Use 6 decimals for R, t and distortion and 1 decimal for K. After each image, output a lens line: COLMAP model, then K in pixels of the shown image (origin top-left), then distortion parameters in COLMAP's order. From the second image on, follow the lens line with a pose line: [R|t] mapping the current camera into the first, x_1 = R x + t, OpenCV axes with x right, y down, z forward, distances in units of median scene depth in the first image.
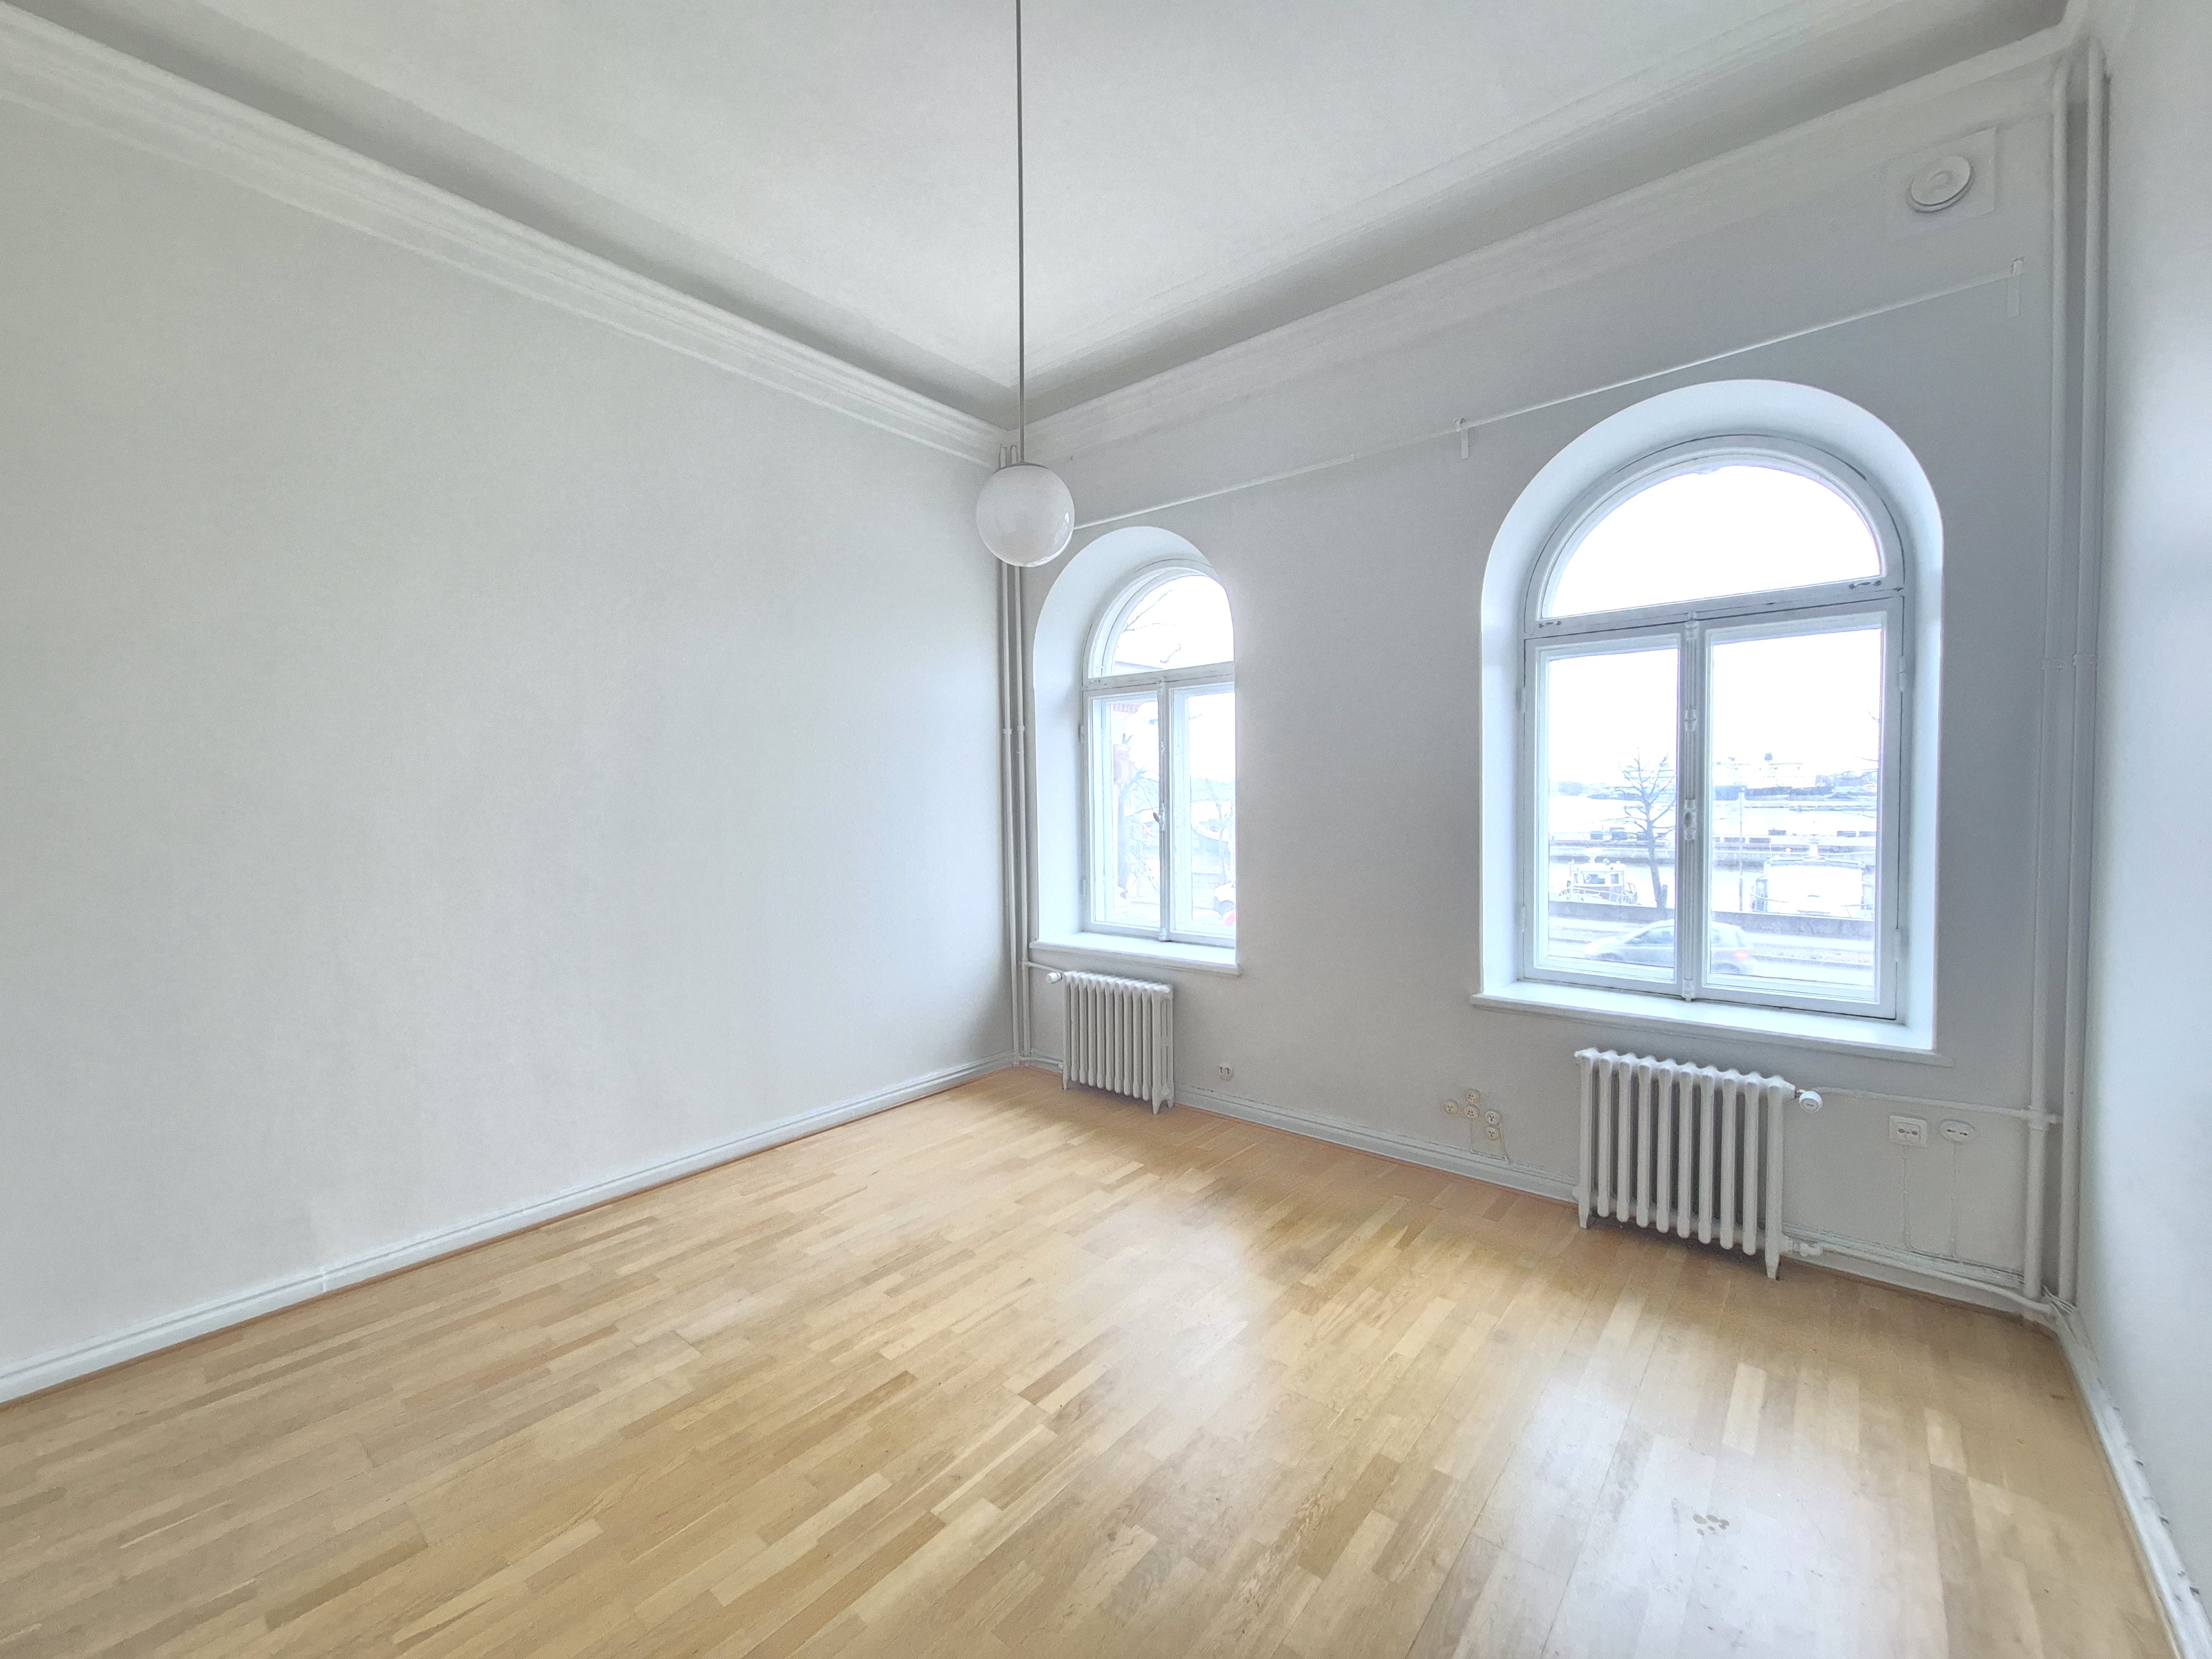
lens RADIAL K [[898.1, 0, 1088.5], [0, 898.1, 835.8], [0, 0, 1]] dist [0.000453, 0.000072]
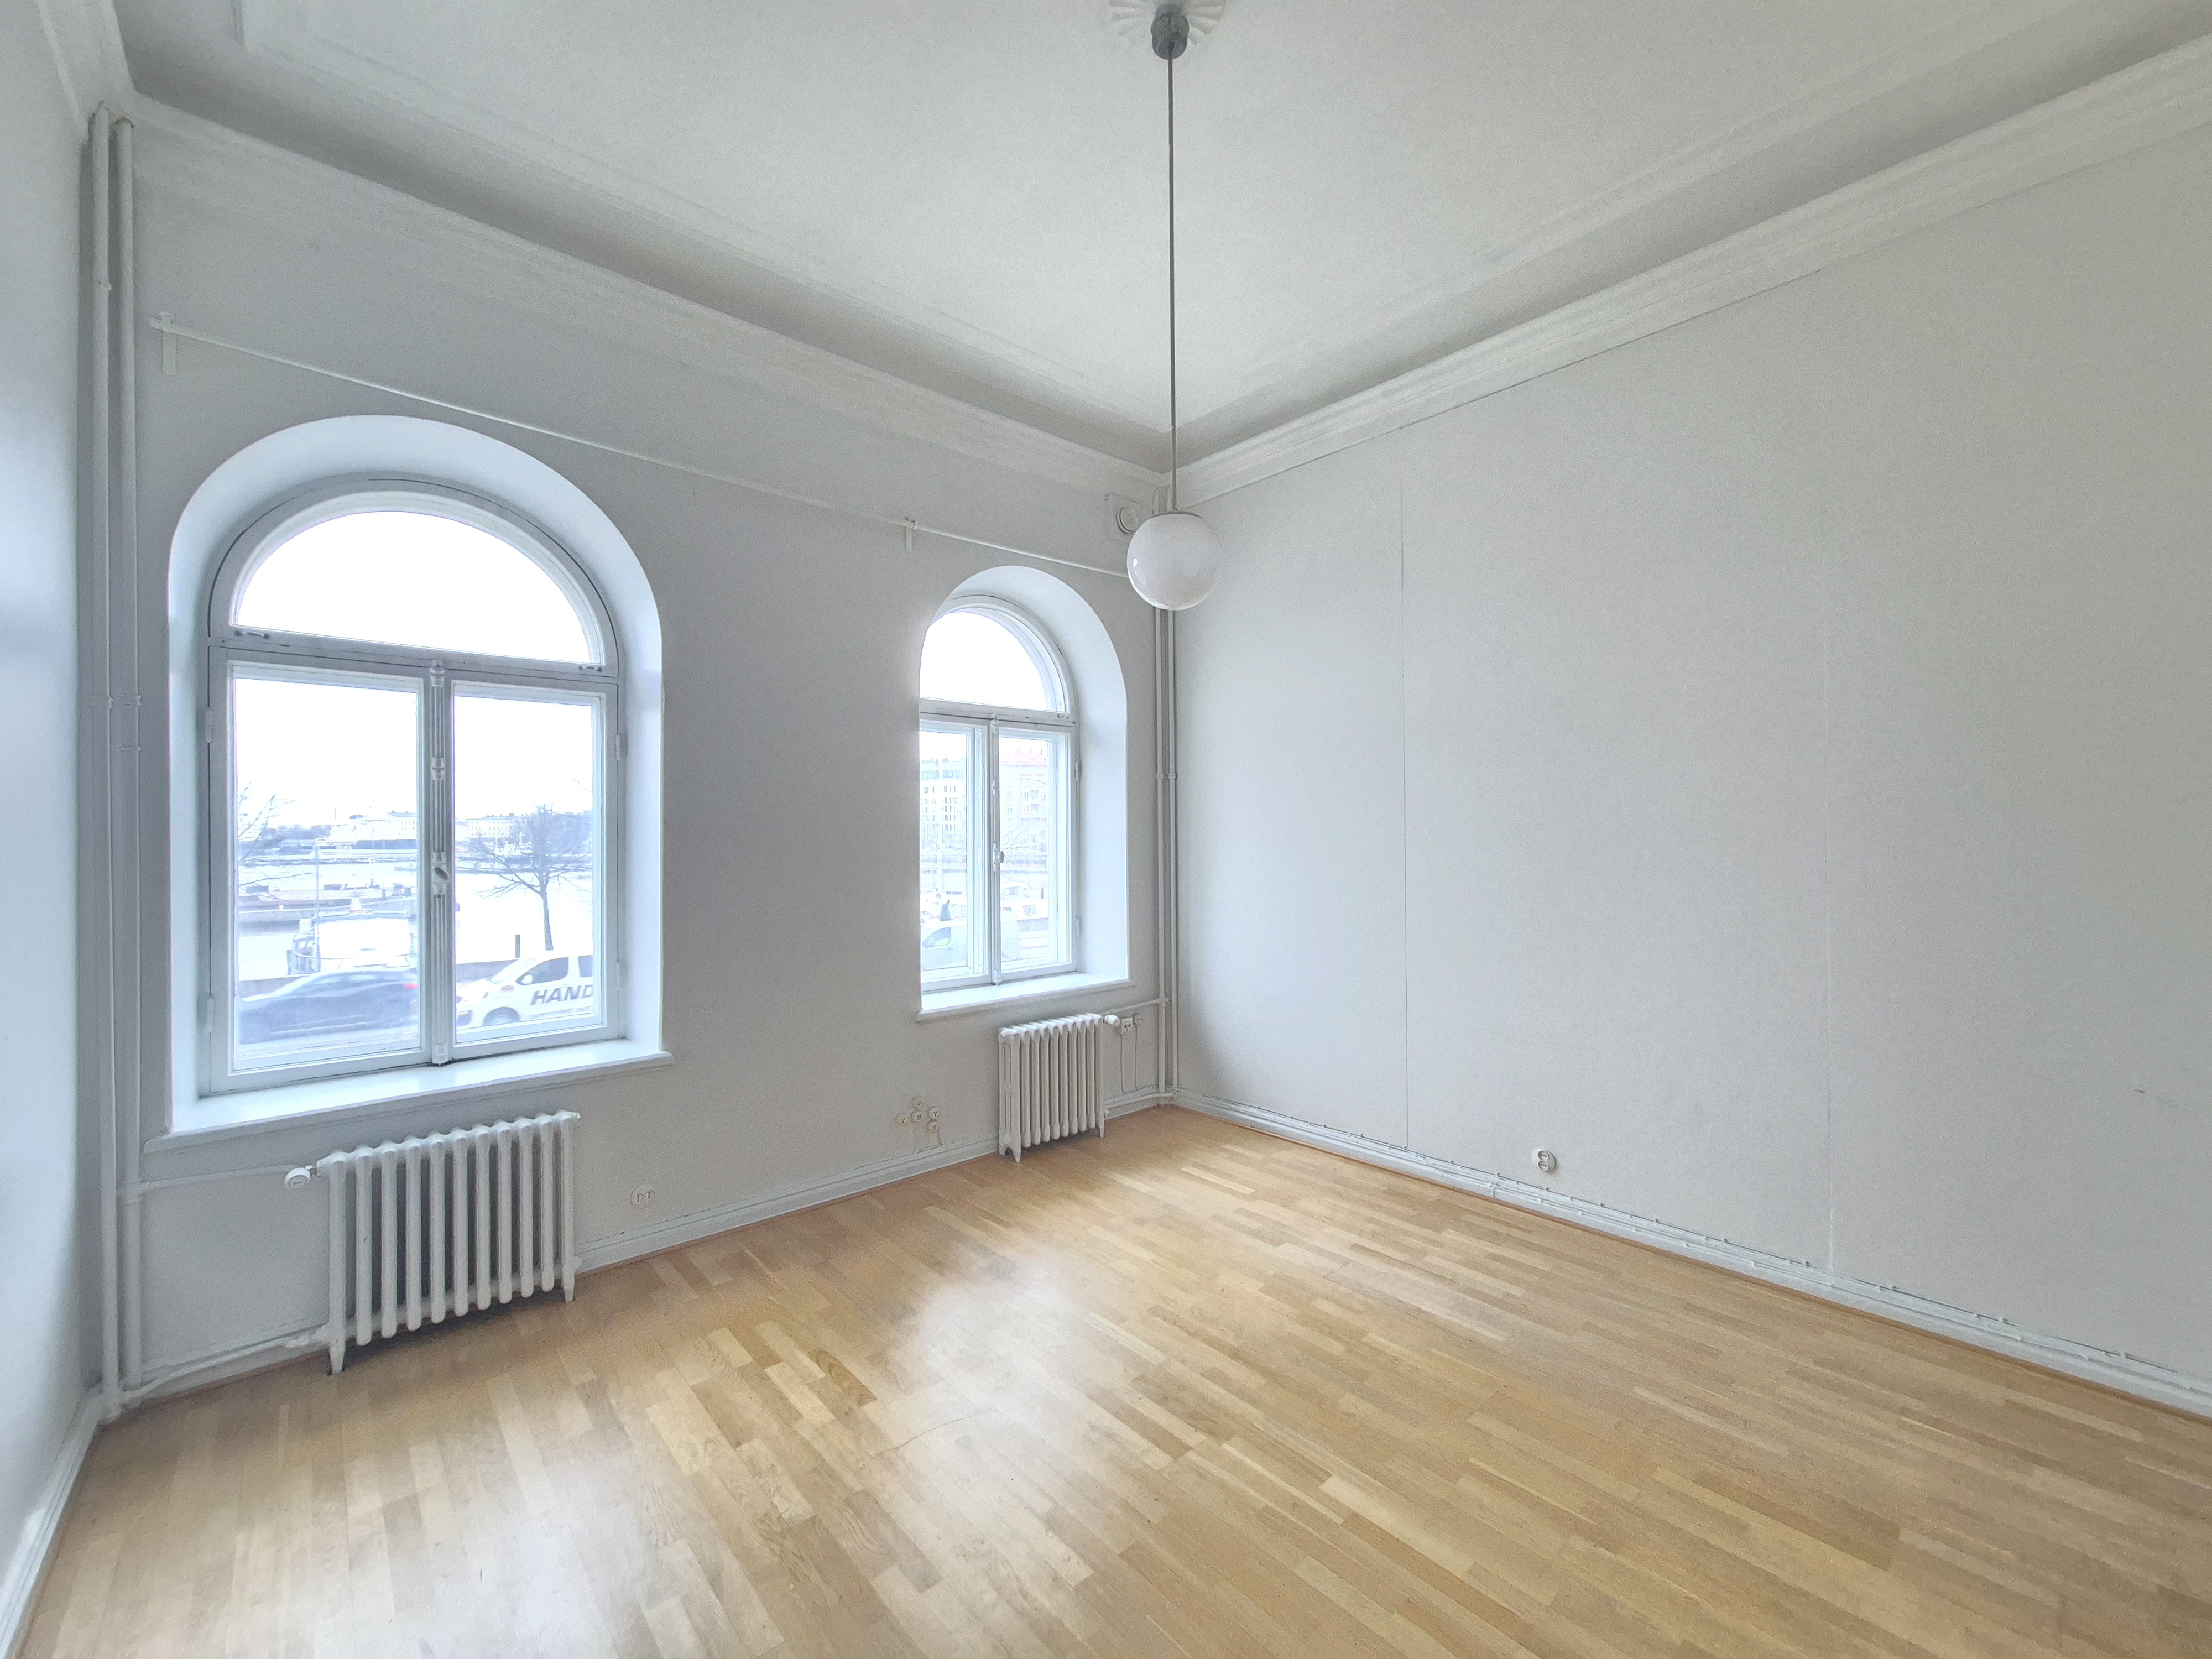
lens RADIAL K [[908.0, 0, 1106.0], [0, 908.0, 829.5], [0, 0, 1]] dist [-0.001158, -0.000290]
pose [[0.135934, 0.019261, 0.990531, -0.814482], [0.051402, 0.998327, -0.026467, -0.013759], [-0.989384, 0.054513, 0.134716, 0.705262]]
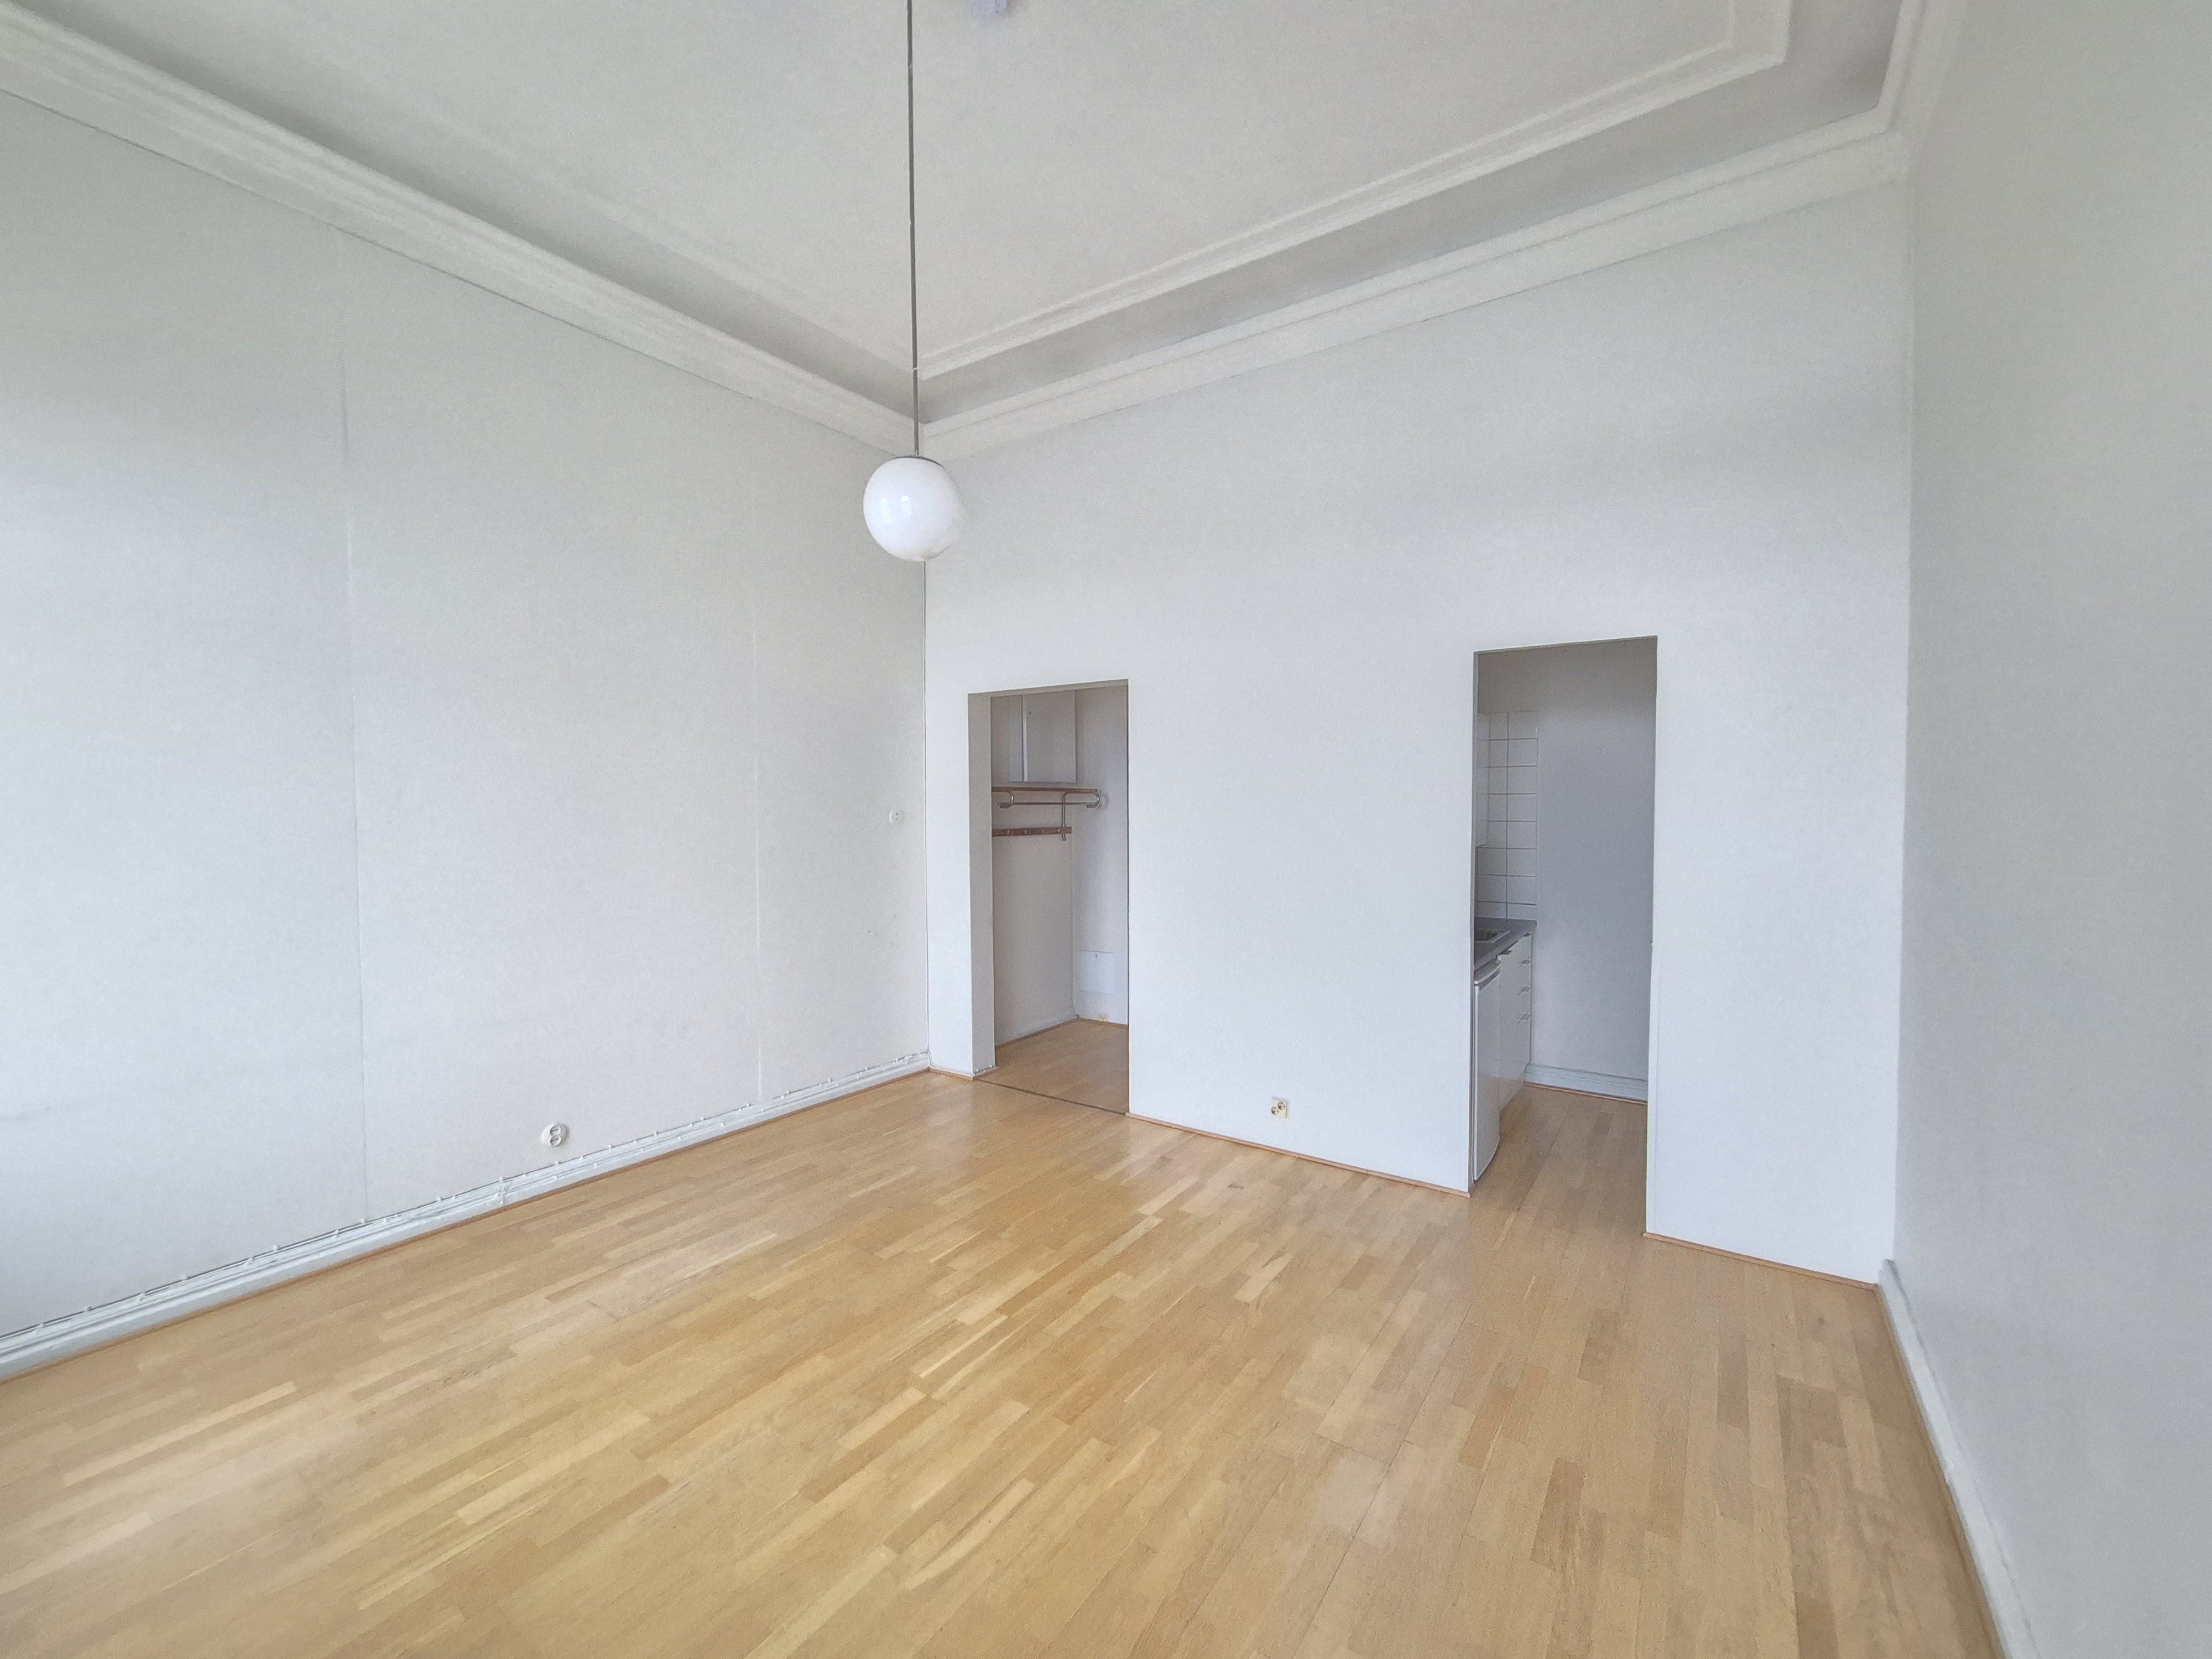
lens RADIAL K [[898.1, 0, 1088.5], [0, 898.1, 835.8], [0, 0, 1]] dist [0.000453, 0.000072]
pose [[-0.995324, 0.017215, -0.095046, -0.118606], [0.008820, 0.996077, 0.088048, -0.059017], [0.096189, 0.086798, -0.991571, 1.497951]]
